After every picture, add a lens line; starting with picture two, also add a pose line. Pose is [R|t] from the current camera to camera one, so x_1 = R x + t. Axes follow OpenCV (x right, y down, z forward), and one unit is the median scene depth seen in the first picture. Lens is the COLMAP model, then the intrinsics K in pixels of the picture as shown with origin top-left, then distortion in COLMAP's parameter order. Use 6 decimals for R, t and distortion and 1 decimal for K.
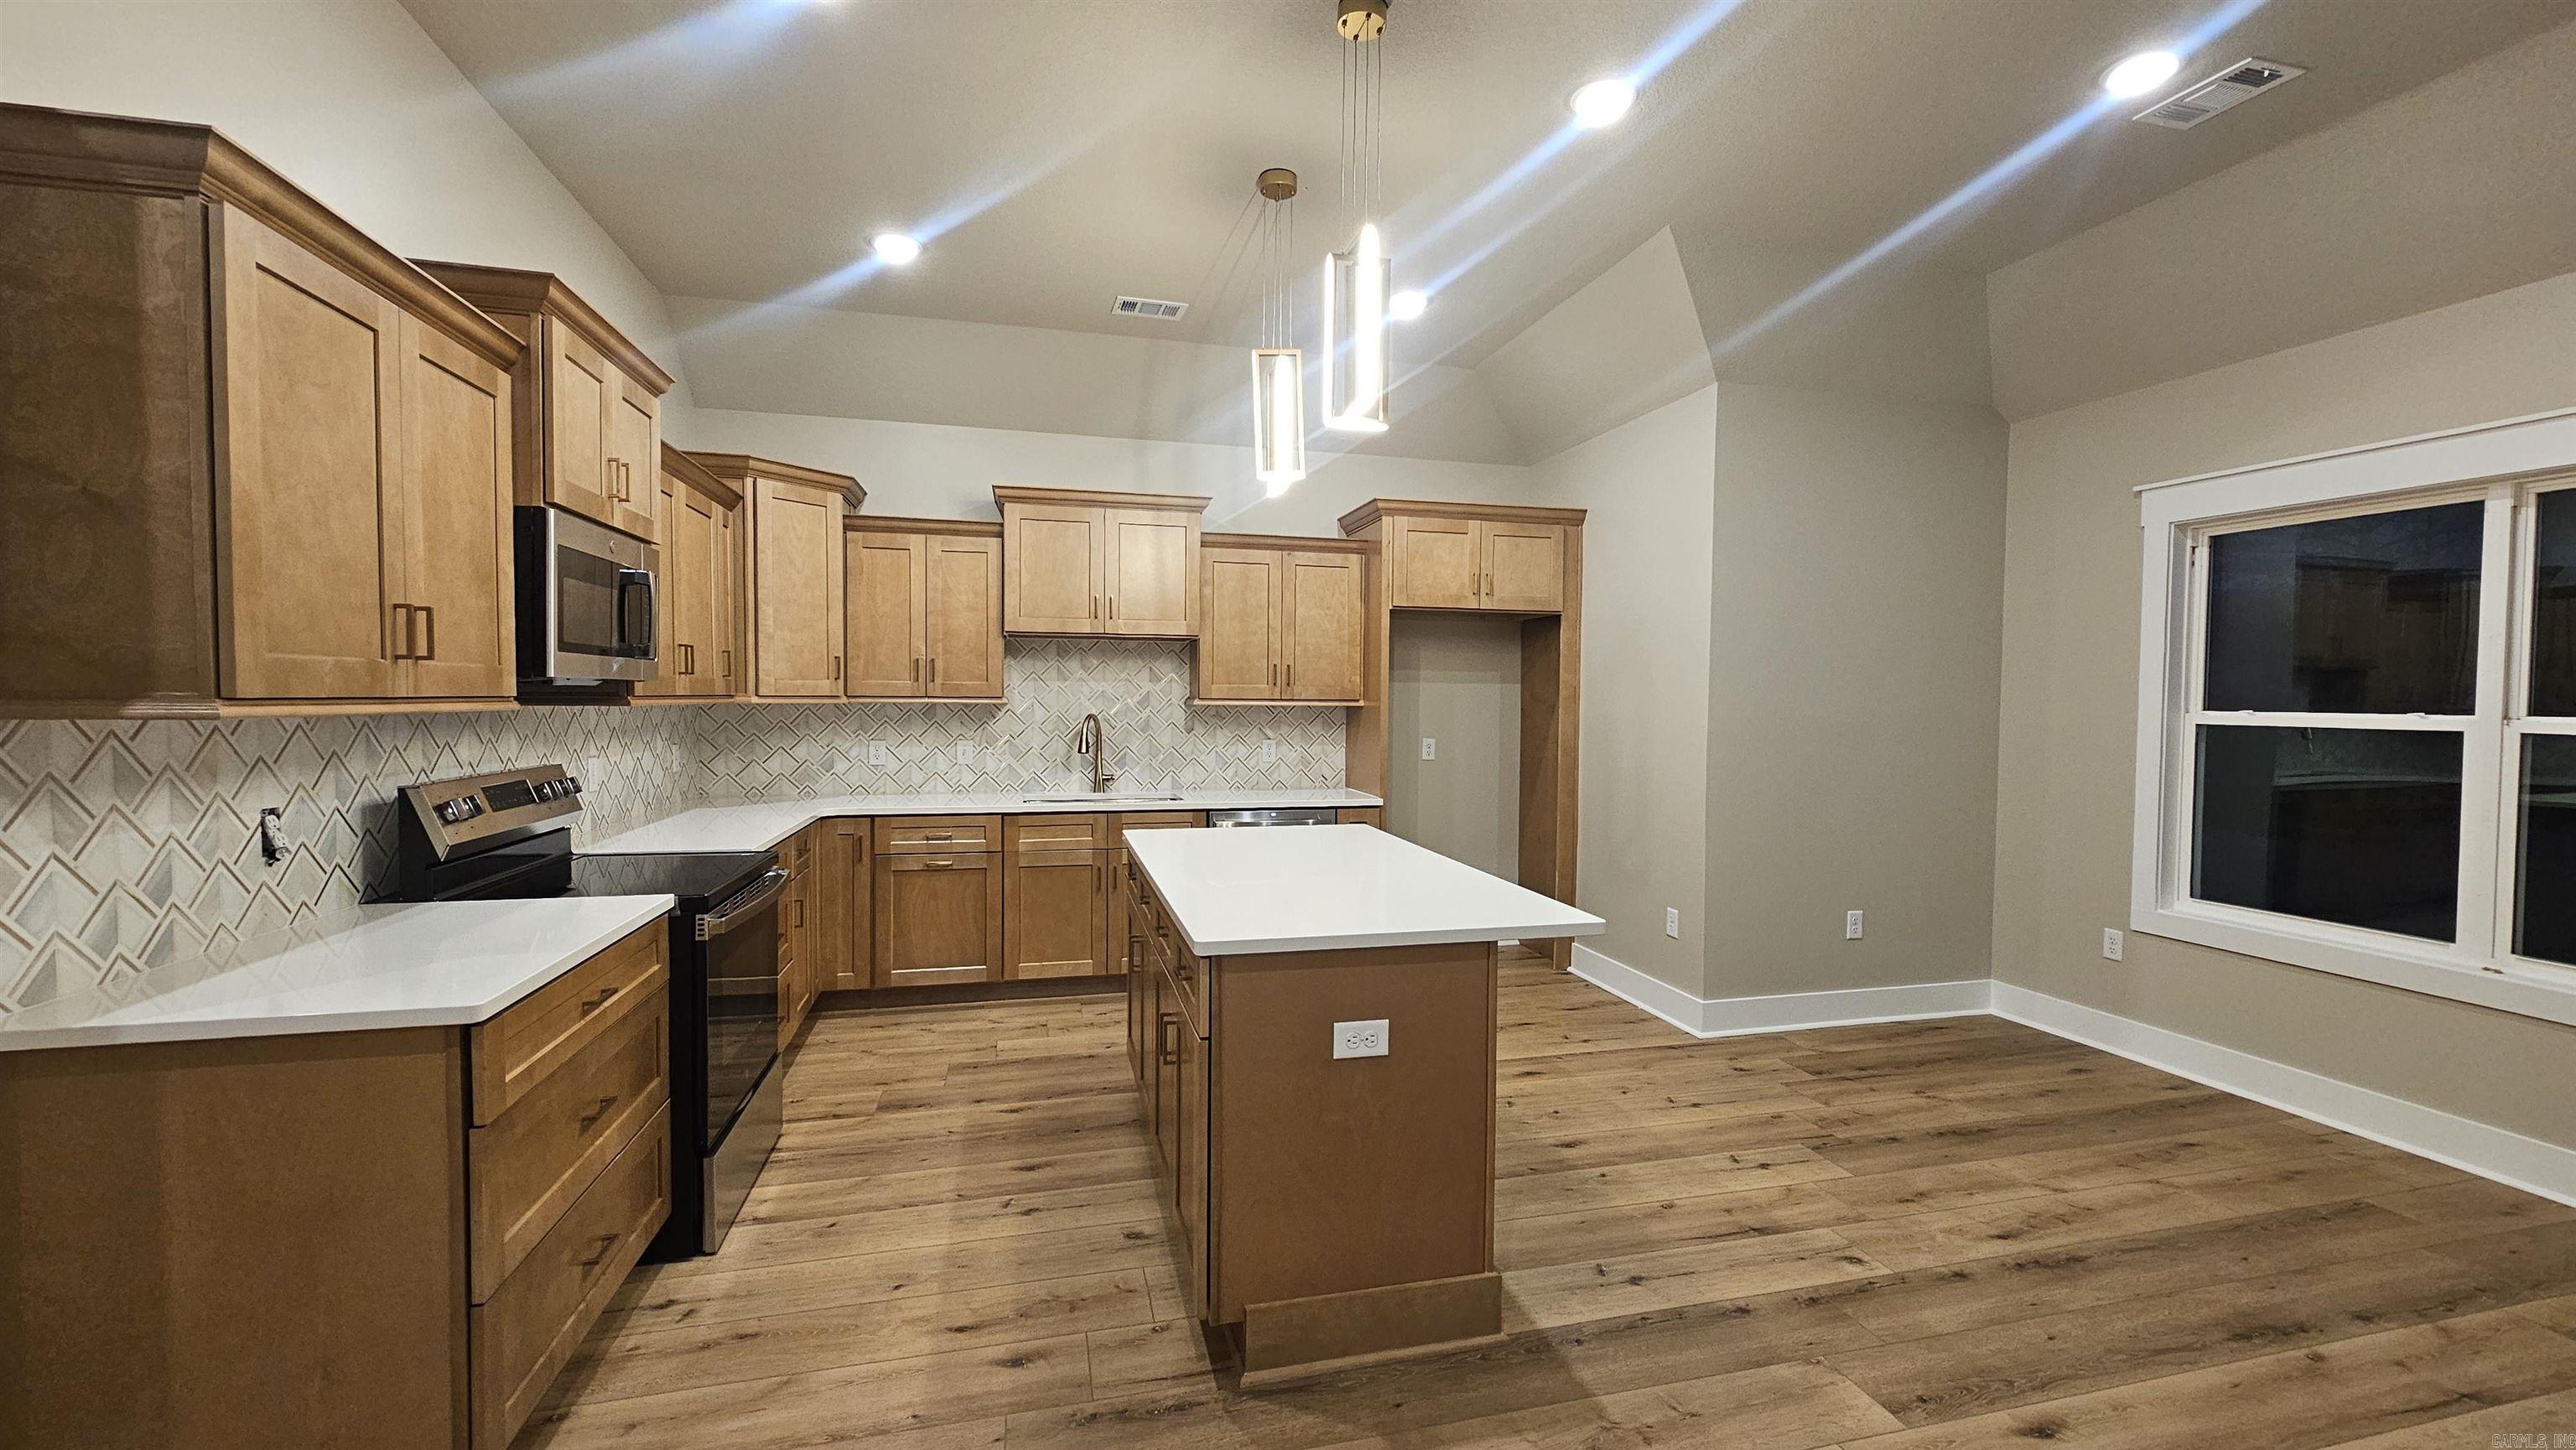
lens RADIAL K [[1051.3, 0, 1304.1], [0, 1051.3, 728.1], [0, 0, 1]] dist [-0.004615, 0.001724]
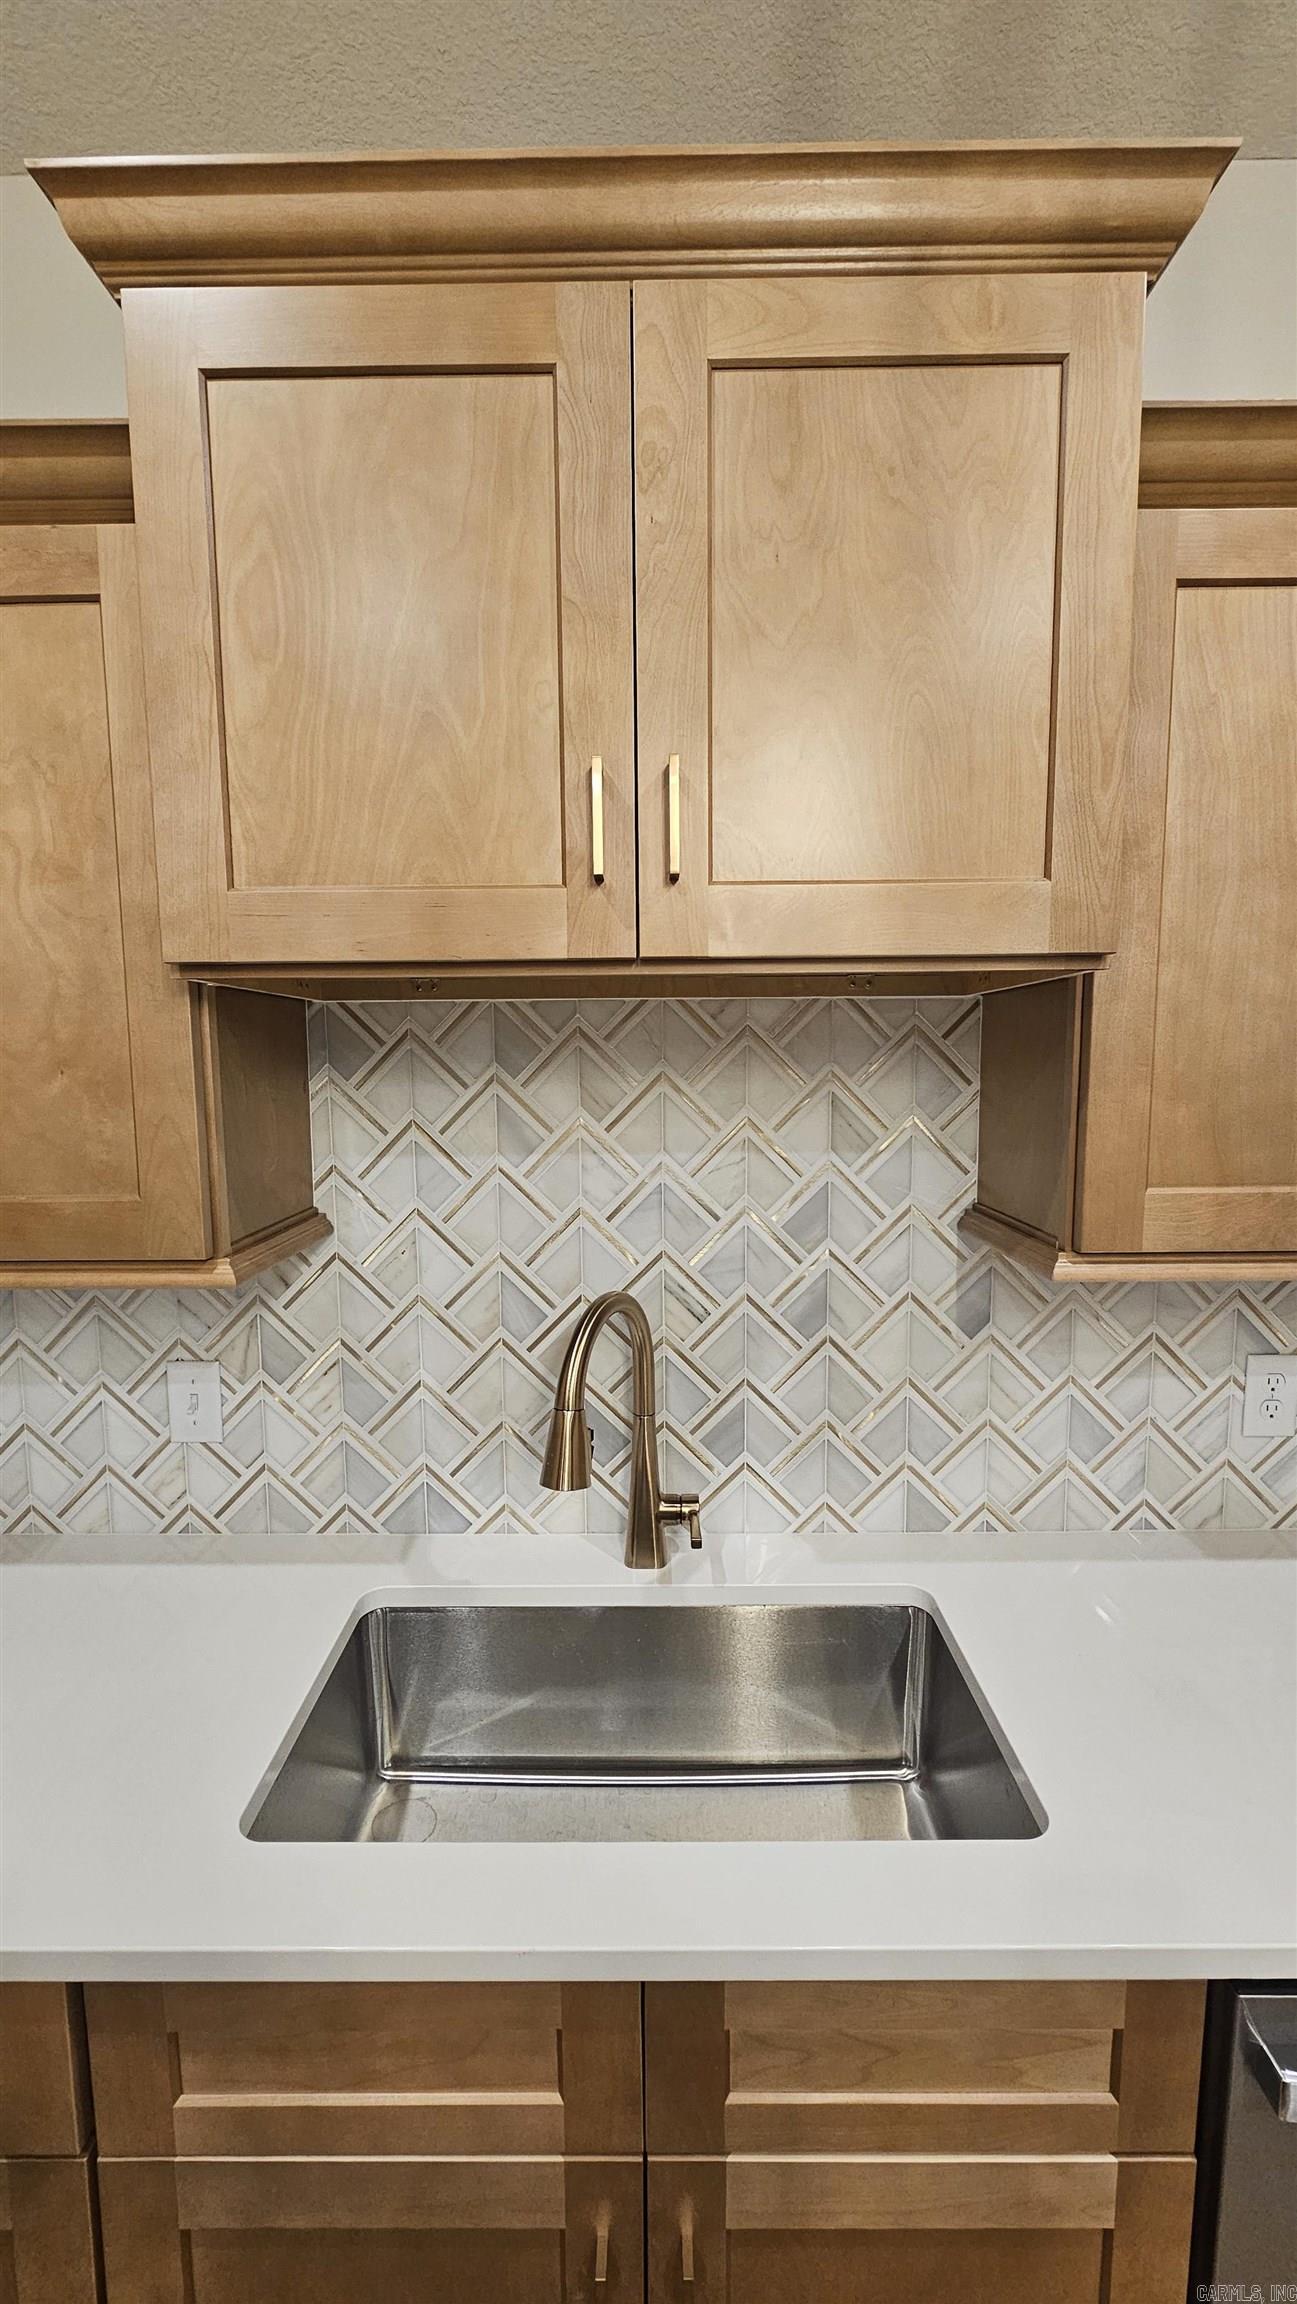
lens RADIAL K [[940.3, 0, 645.4], [0, 940.3, 1160.6], [0, 0, 1]] dist [-0.004615, 0.001724]
pose [[0.966384, 0.010839, -0.256874, -0.174458], [0.009446, 0.996939, 0.077606, -0.080452], [0.256929, -0.077424, 0.963324, 1.008309]]
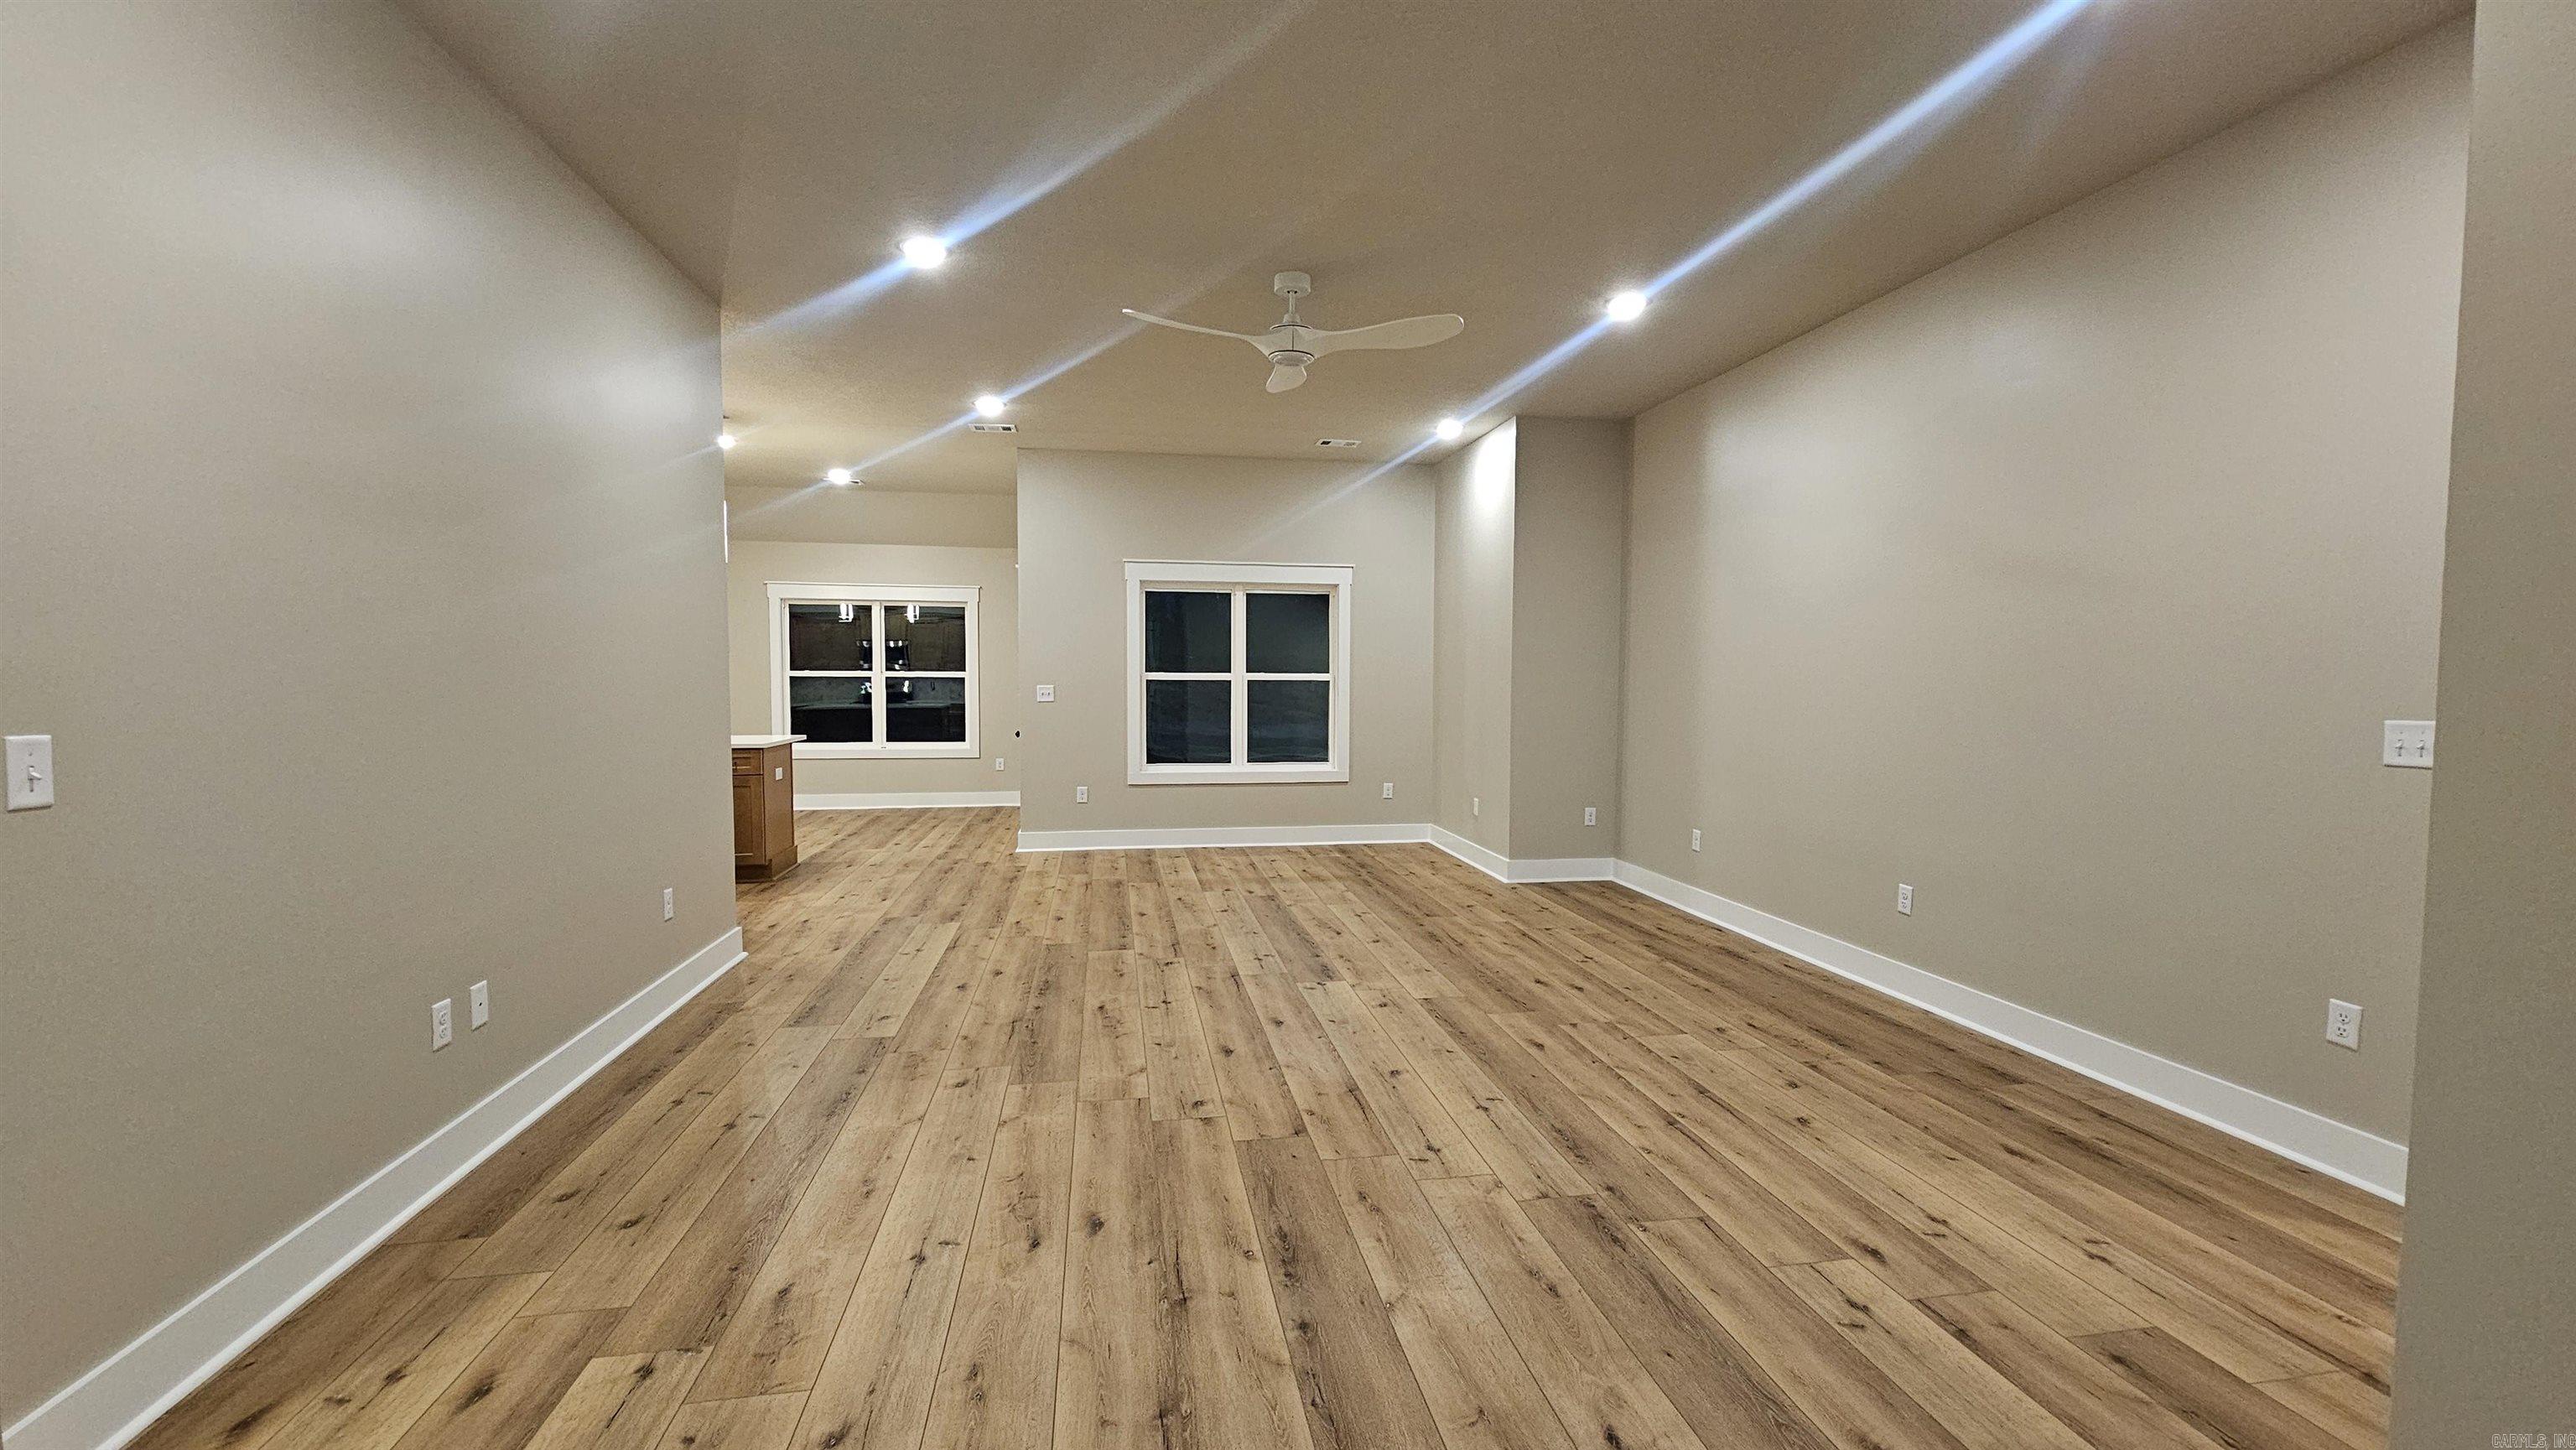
lens RADIAL K [[1051.3, 0, 1303.6], [0, 1051.3, 730.8], [0, 0, 1]] dist [-0.004615, 0.001724]
pose [[0.073187, -0.063086, 0.995321, -1.638358], [0.026405, 0.997770, 0.061300, 0.005694], [-0.996969, 0.021795, 0.074690, -0.457225]]
